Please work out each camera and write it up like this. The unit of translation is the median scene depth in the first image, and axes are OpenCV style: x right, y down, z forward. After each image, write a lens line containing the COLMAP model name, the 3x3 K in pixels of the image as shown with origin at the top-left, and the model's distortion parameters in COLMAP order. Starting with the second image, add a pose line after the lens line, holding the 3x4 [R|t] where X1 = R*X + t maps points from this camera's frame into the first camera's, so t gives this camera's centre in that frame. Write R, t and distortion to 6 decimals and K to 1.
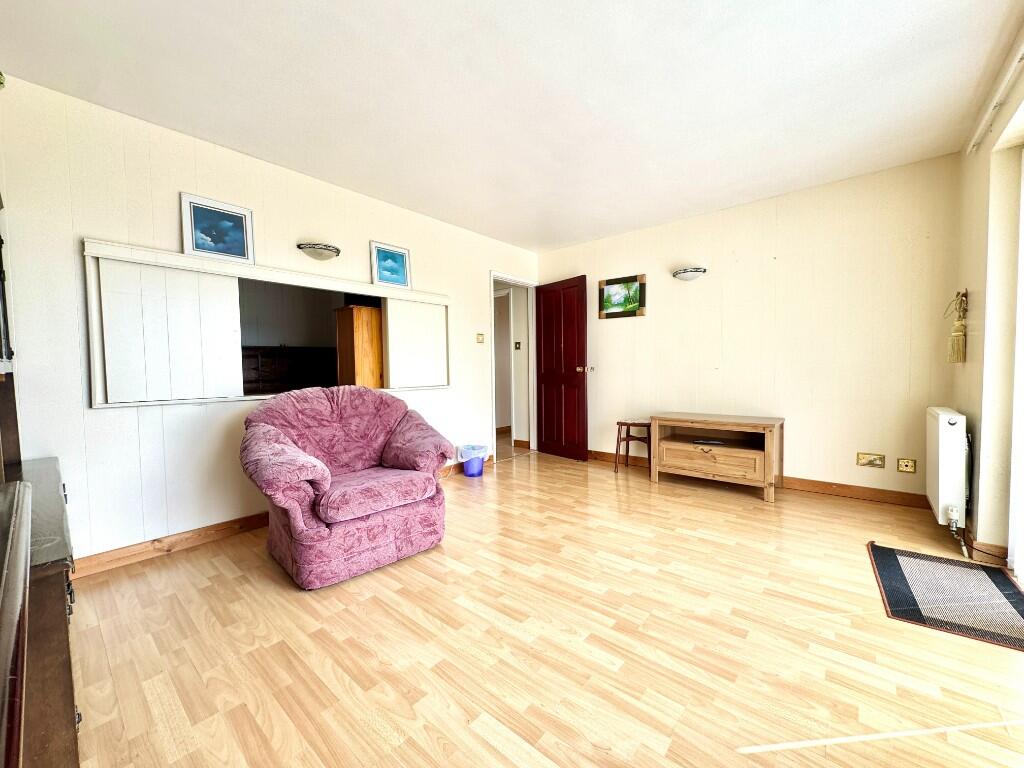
lens RADIAL K [[409.0, 0, 513.2], [0, 409.0, 384.5], [0, 0, 1]] dist [-0.001211, -0.000178]
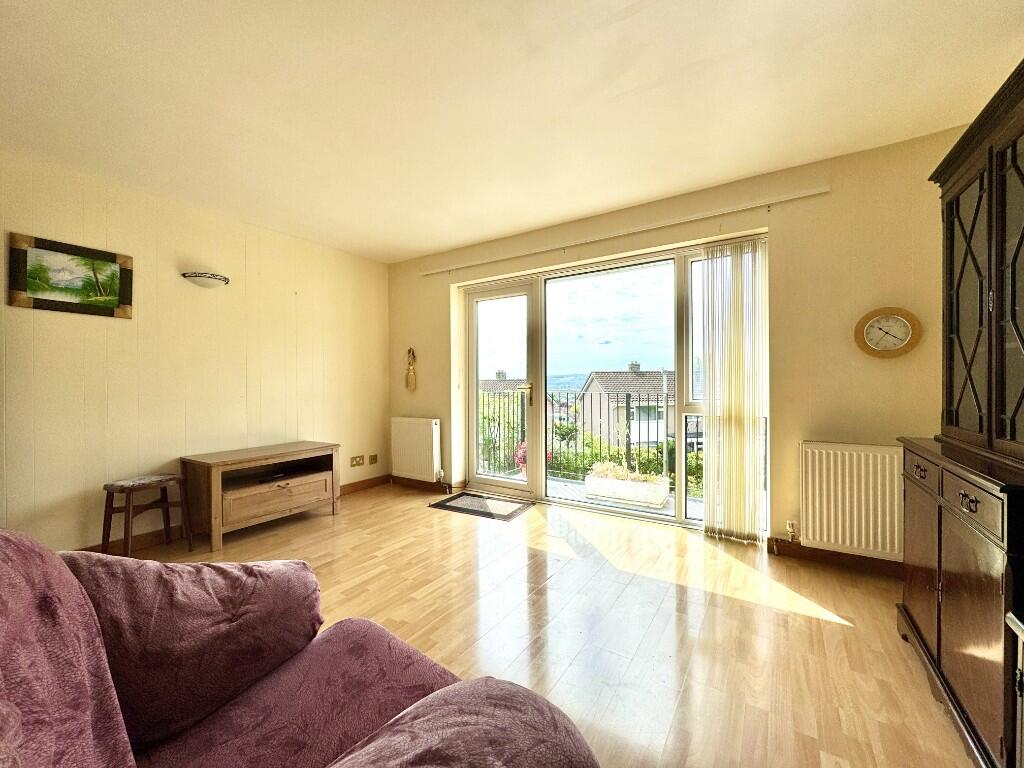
lens RADIAL K [[409.0, 0, 513.2], [0, 409.0, 384.5], [0, 0, 1]] dist [-0.001211, -0.000178]
pose [[-0.133364, 0.009521, 0.991021, -0.659431], [0.050979, 0.998696, -0.002735, -0.048316], [-0.989755, 0.050157, -0.133676, 0.779634]]
